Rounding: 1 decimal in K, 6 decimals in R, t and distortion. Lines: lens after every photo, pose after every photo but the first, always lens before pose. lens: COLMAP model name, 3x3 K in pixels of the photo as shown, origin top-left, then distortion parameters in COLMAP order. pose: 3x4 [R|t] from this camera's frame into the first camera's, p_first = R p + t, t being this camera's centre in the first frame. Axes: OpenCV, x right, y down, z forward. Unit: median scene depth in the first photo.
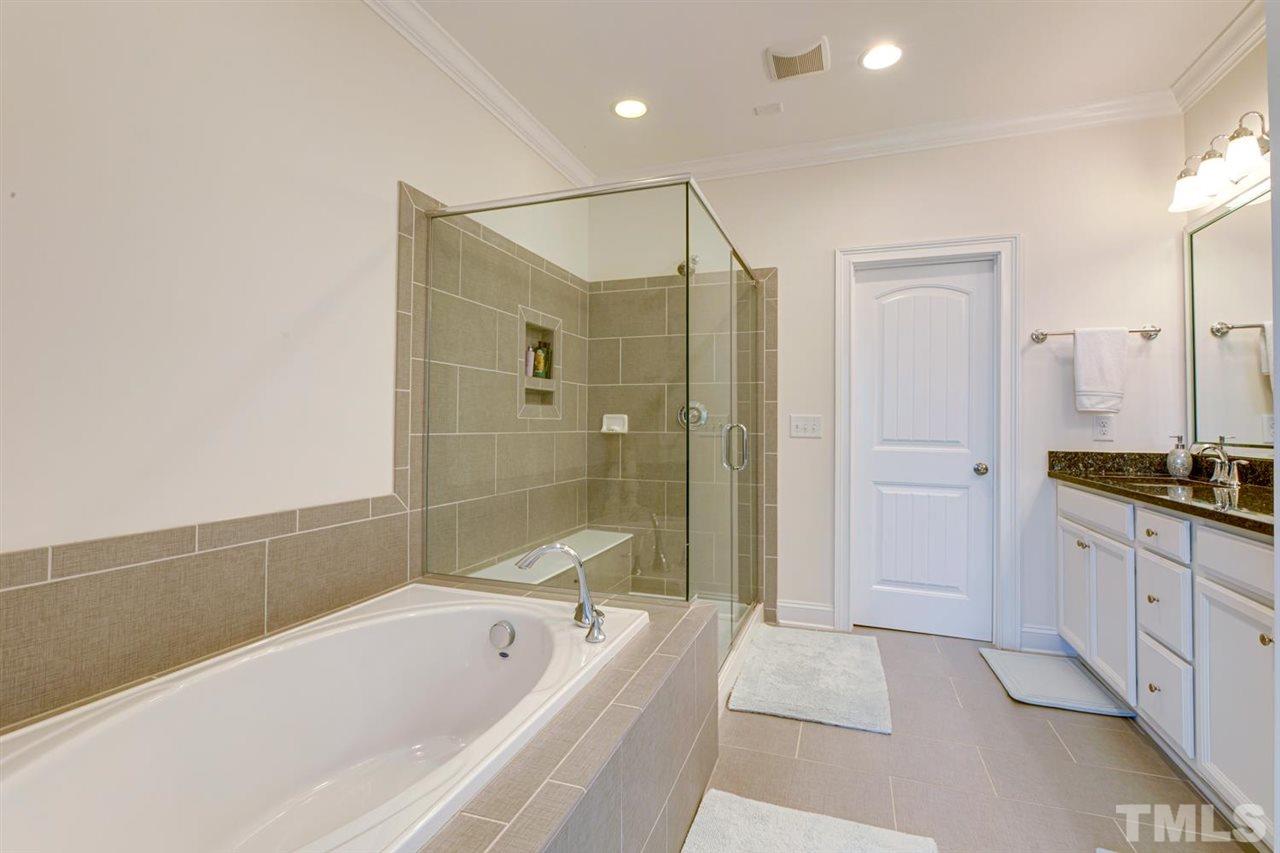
lens RADIAL K [[585.7, 0, 638.1], [0, 585.7, 424.4], [0, 0, 1]] dist [-0.009558, 0.002255]
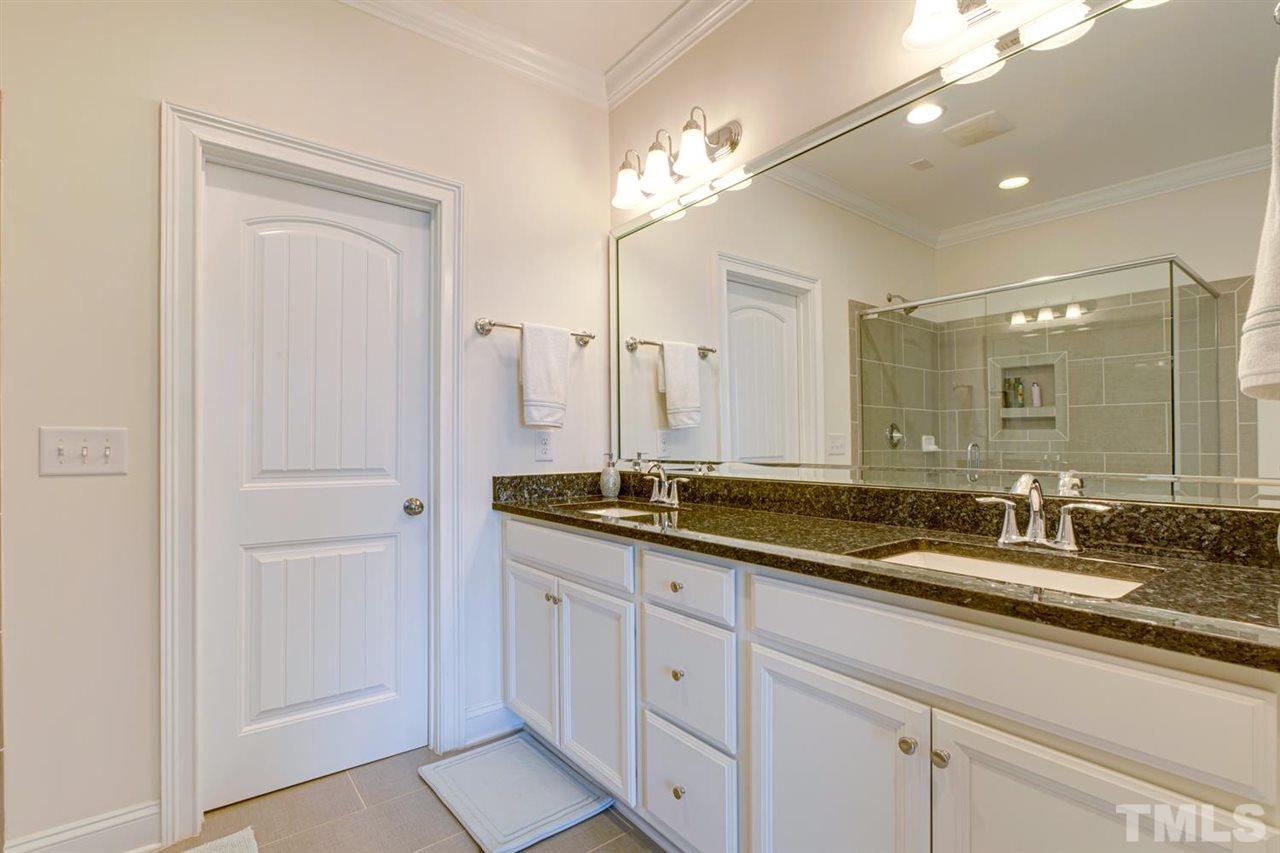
lens RADIAL K [[585.7, 0, 628.7], [0, 585.7, 433.7], [0, 0, 1]] dist [-0.009558, 0.002255]
pose [[0.540564, 0.001964, 0.841300, 0.154122], [0.011564, 0.999885, -0.009764, -0.001540], [-0.841223, 0.015007, 0.540480, 0.454161]]
